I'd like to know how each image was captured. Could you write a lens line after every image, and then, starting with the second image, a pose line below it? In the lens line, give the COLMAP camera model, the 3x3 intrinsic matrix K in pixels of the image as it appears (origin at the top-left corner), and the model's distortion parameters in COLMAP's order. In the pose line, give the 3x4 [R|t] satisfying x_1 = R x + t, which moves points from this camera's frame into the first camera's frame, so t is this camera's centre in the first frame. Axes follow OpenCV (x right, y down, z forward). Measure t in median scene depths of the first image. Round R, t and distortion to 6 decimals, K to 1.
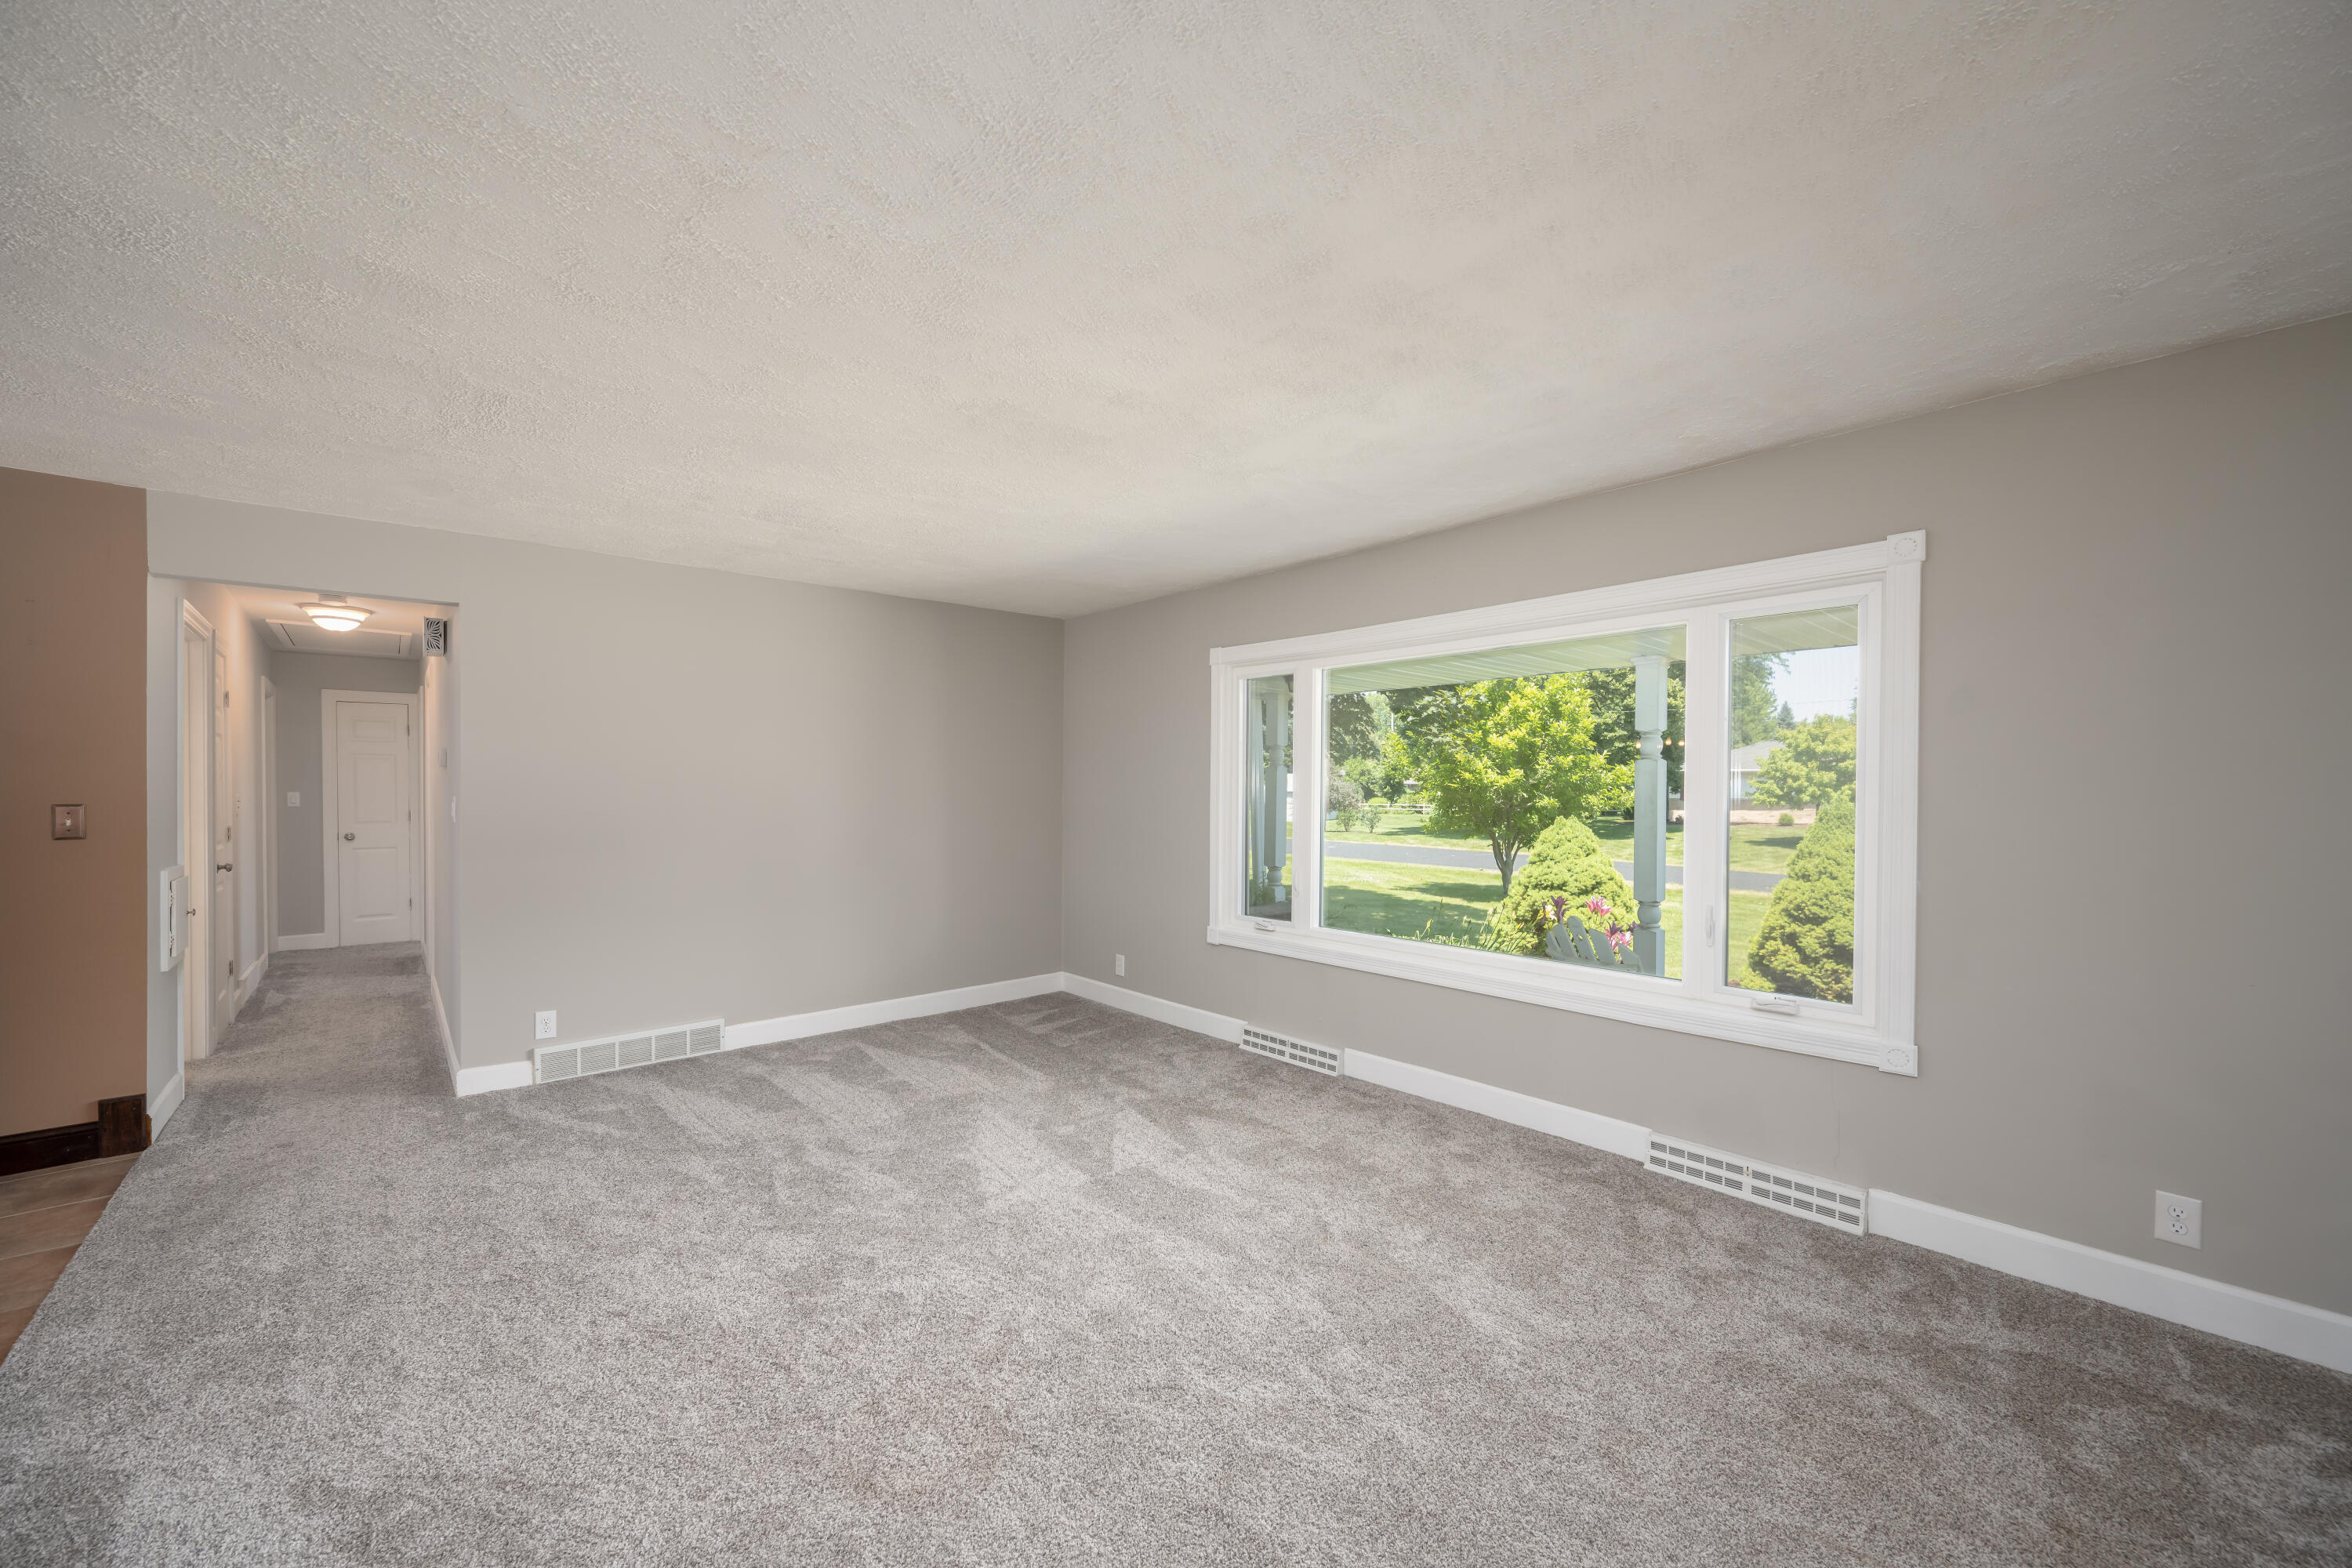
lens RADIAL K [[941.2, 0, 1180.6], [0, 941.2, 790.6], [0, 0, 1]] dist [0.001094, -0.000268]
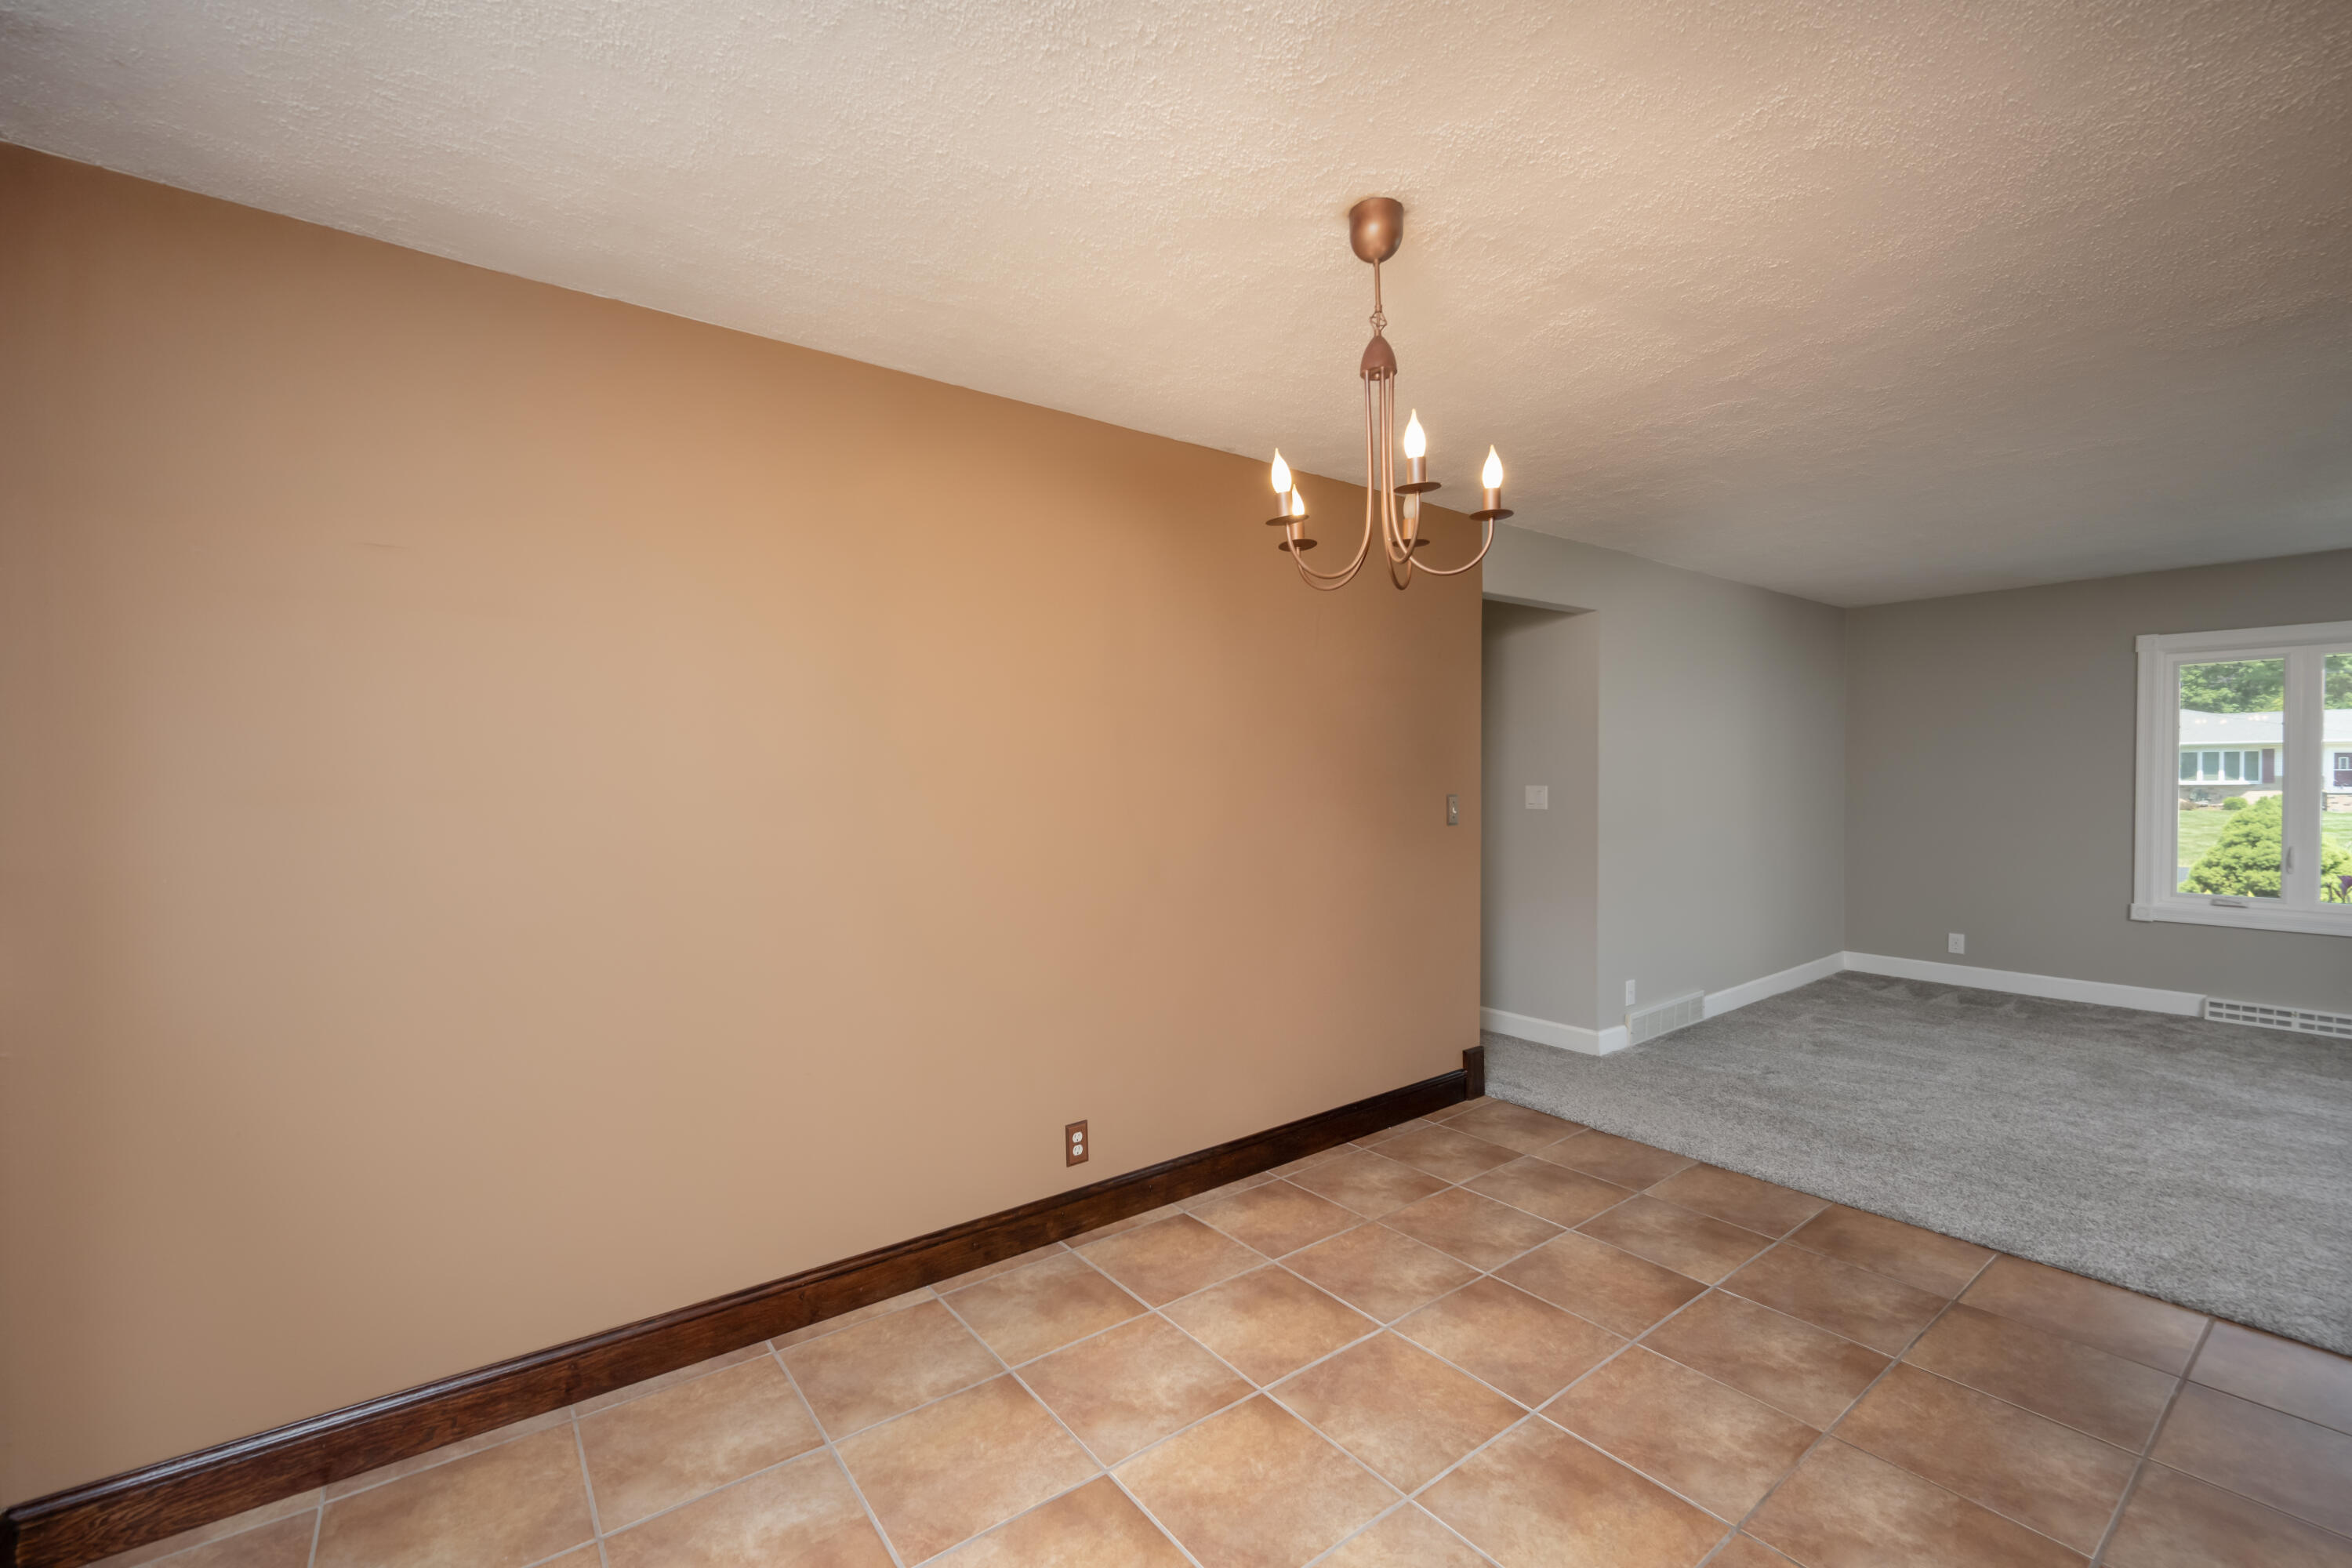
lens RADIAL K [[995.5, 0, 1155.7], [0, 995.5, 789.5], [0, 0, 1]] dist [0.000121, 0.000131]
pose [[0.998301, -0.009692, -0.057456, -1.262890], [0.010367, 0.999881, 0.011455, -0.007269], [0.057338, -0.012032, 0.998282, -0.202949]]
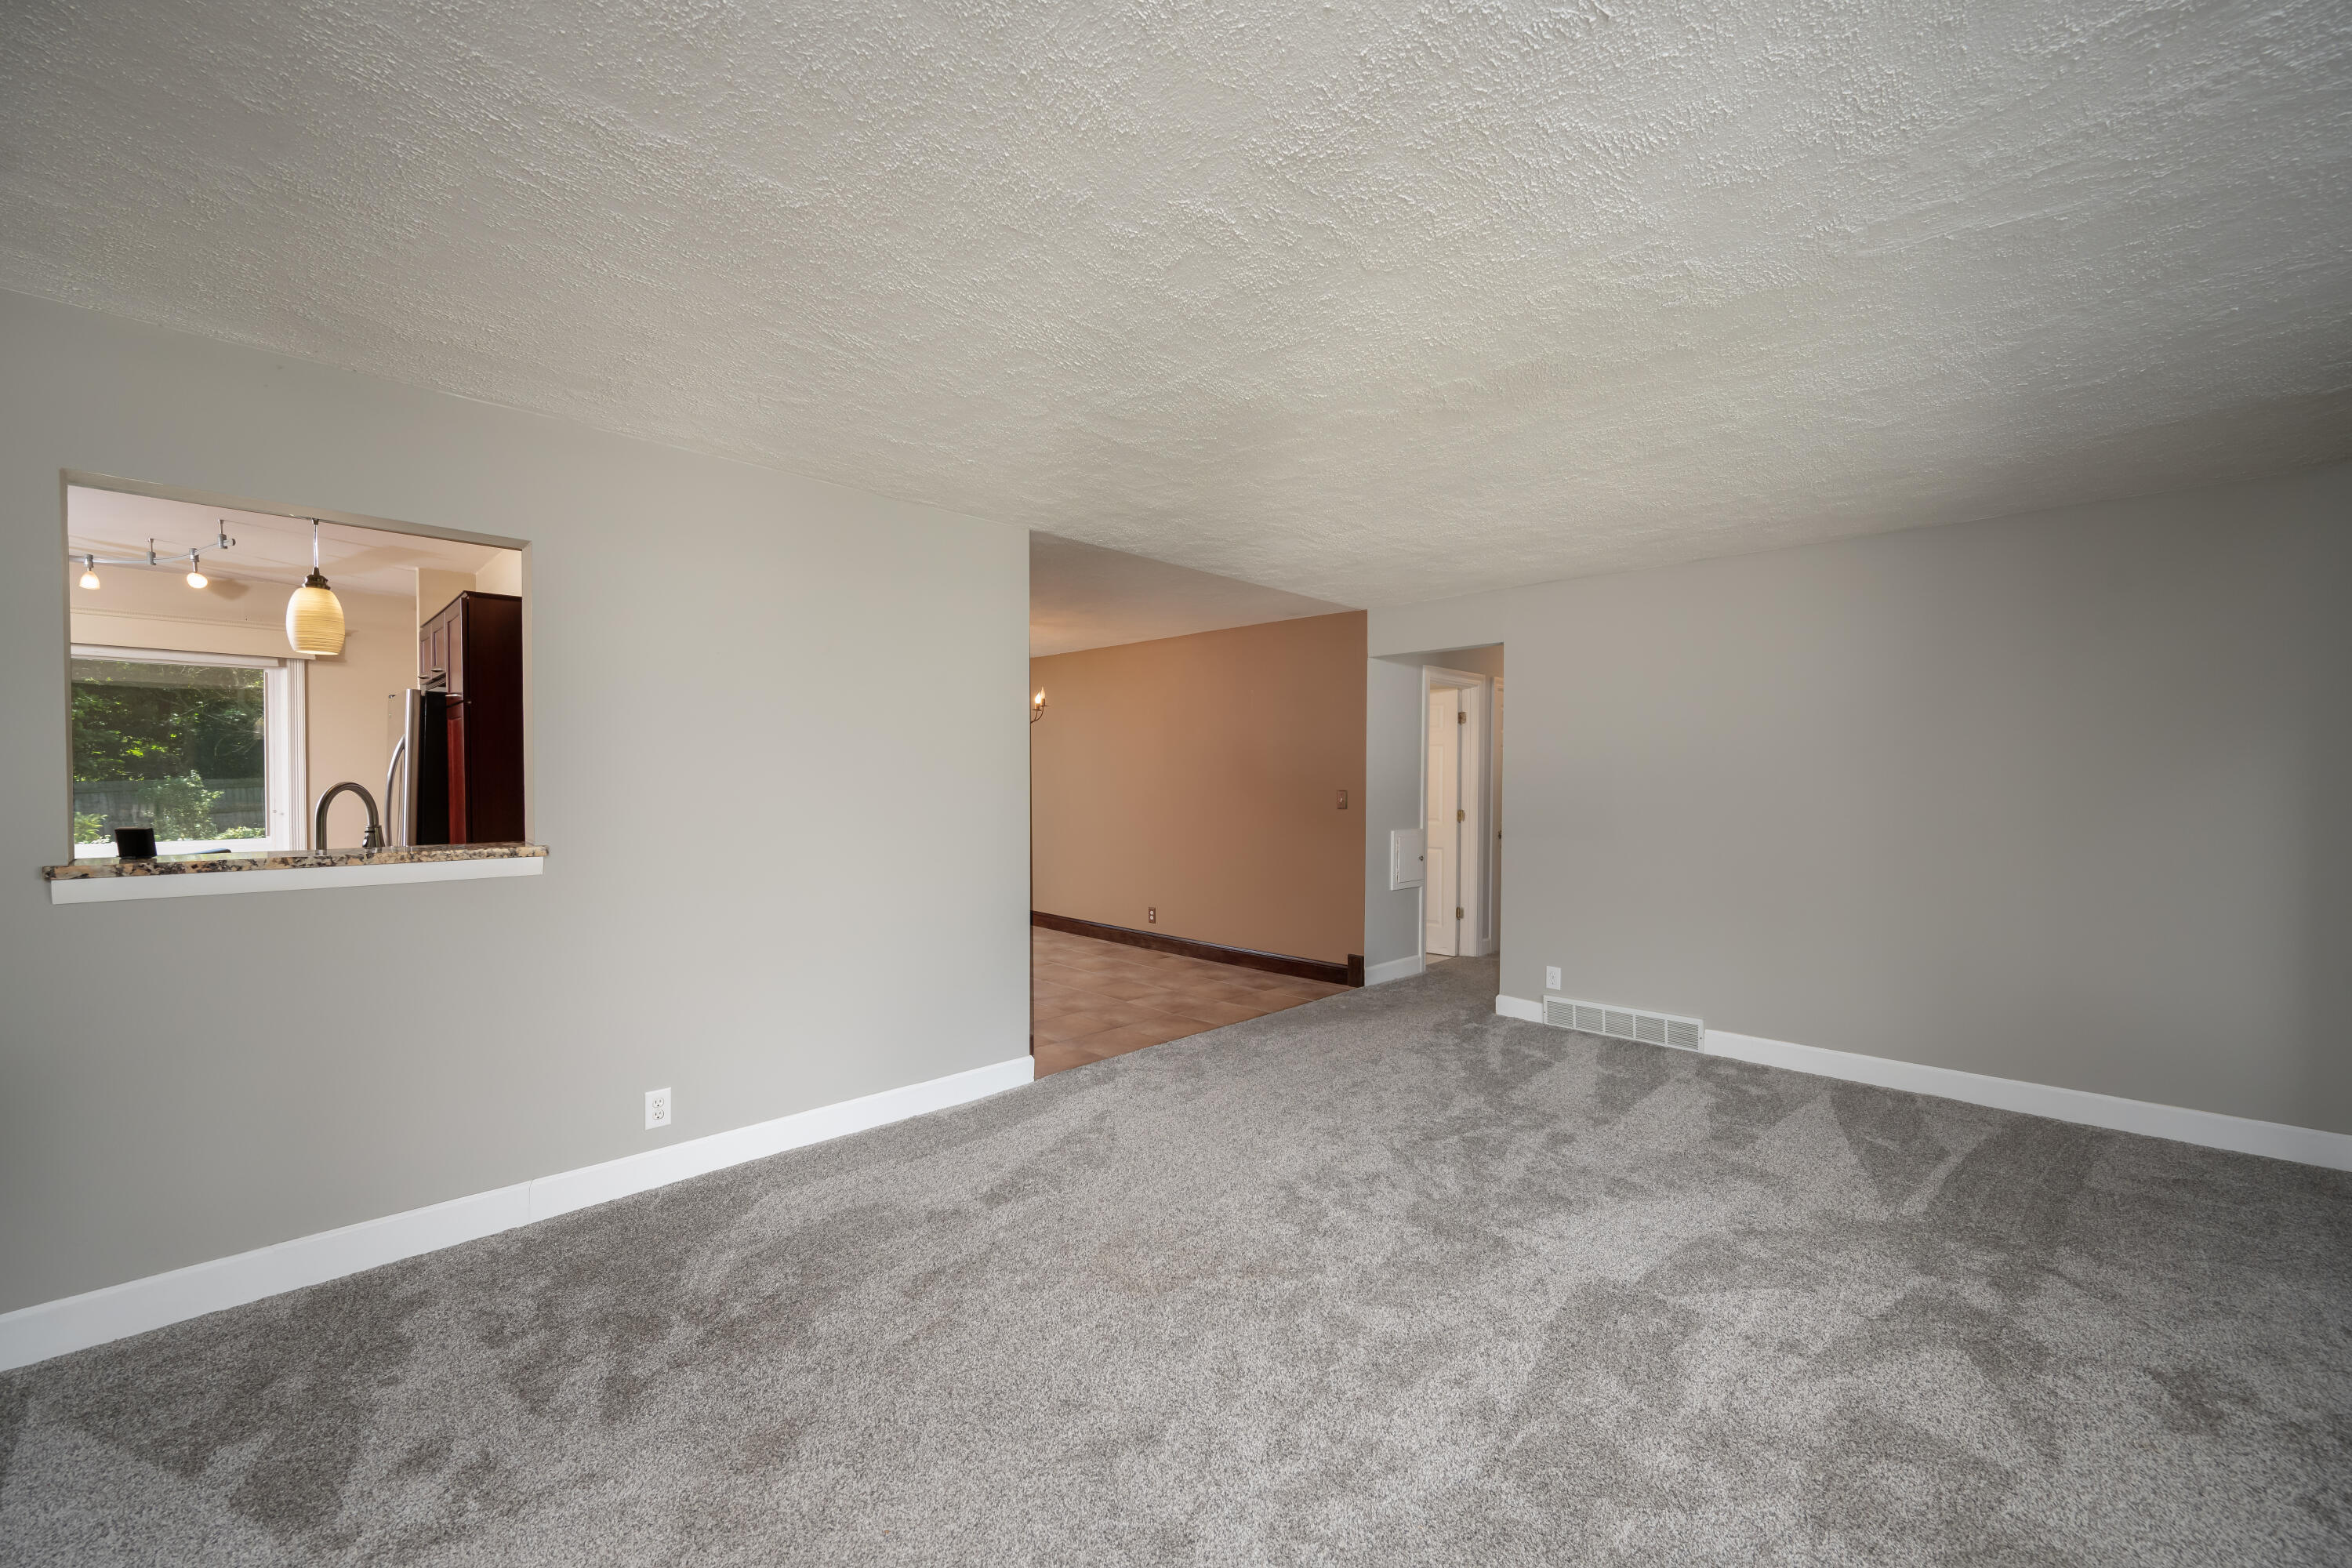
lens RADIAL K [[941.2, 0, 1167.9], [0, 941.2, 779.3], [0, 0, 1]] dist [0.001094, -0.000268]
pose [[0.057508, -0.002472, -0.998342, 0.548608], [-0.008163, 0.999962, -0.002946, 0.002095], [0.998312, 0.008319, 0.057486, 0.475875]]
